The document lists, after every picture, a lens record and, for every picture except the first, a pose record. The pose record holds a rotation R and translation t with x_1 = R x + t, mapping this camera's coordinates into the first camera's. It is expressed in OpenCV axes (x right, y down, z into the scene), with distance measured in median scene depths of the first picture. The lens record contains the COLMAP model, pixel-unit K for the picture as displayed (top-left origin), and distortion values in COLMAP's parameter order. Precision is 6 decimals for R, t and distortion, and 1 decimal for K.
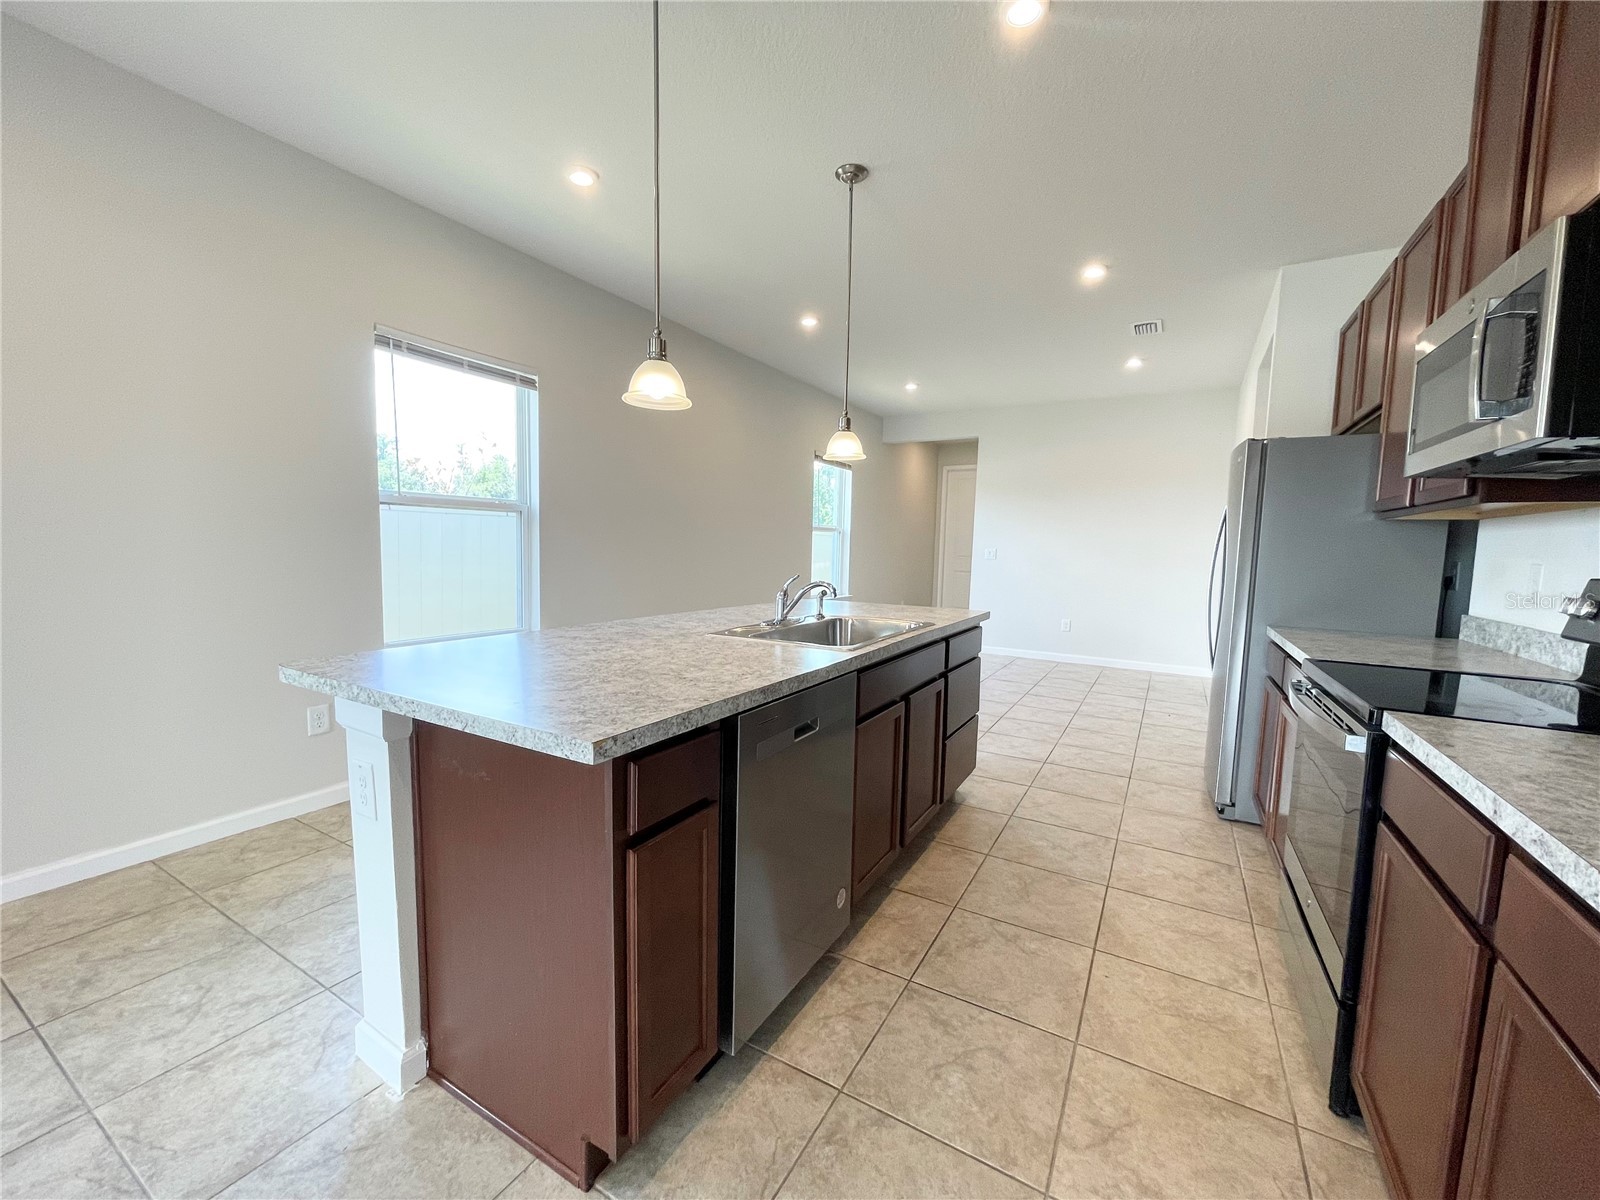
lens RADIAL K [[644.5, 0, 801.3], [0, 644.5, 603.5], [0, 0, 1]] dist [0.002841, -0.000225]
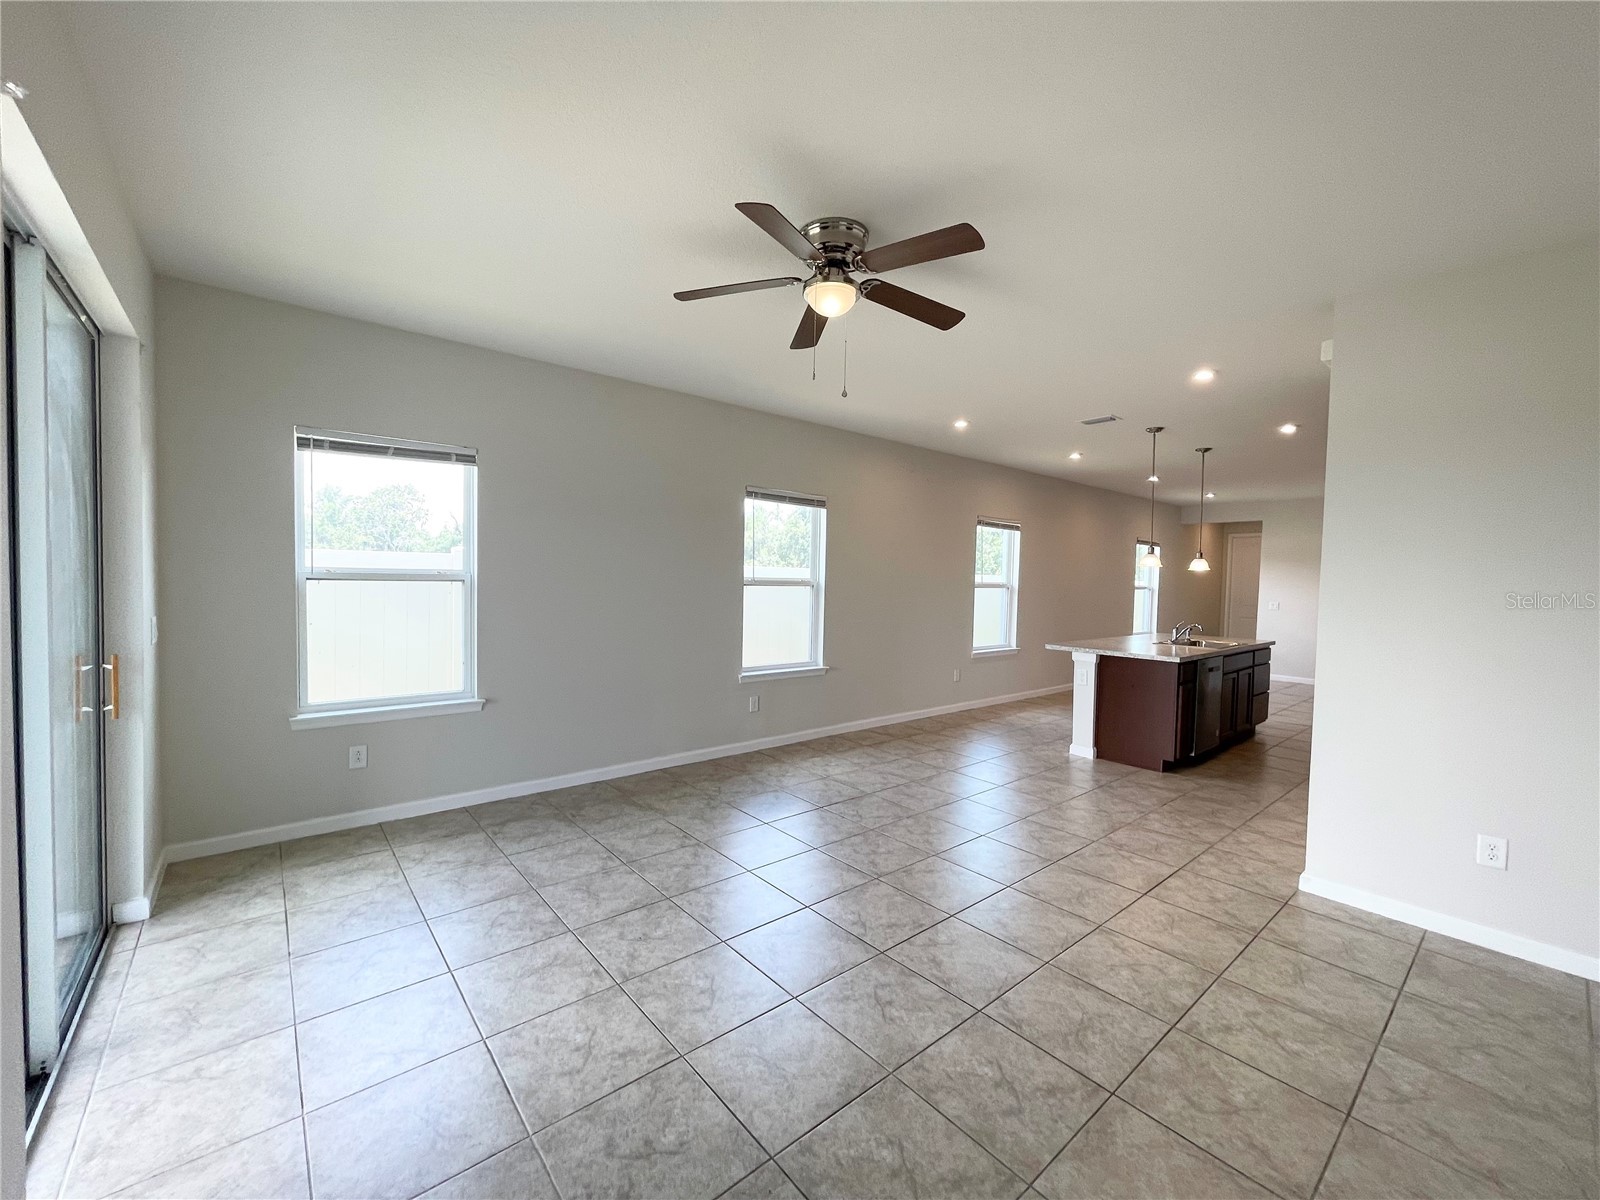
lens RADIAL K [[644.5, 0, 801.3], [0, 644.5, 603.5], [0, 0, 1]] dist [0.002841, -0.000225]
pose [[0.941355, 0.010364, -0.337259, -0.502169], [-0.030469, 0.998056, -0.054373, 0.060350], [0.336040, 0.061460, 0.939840, -1.661900]]
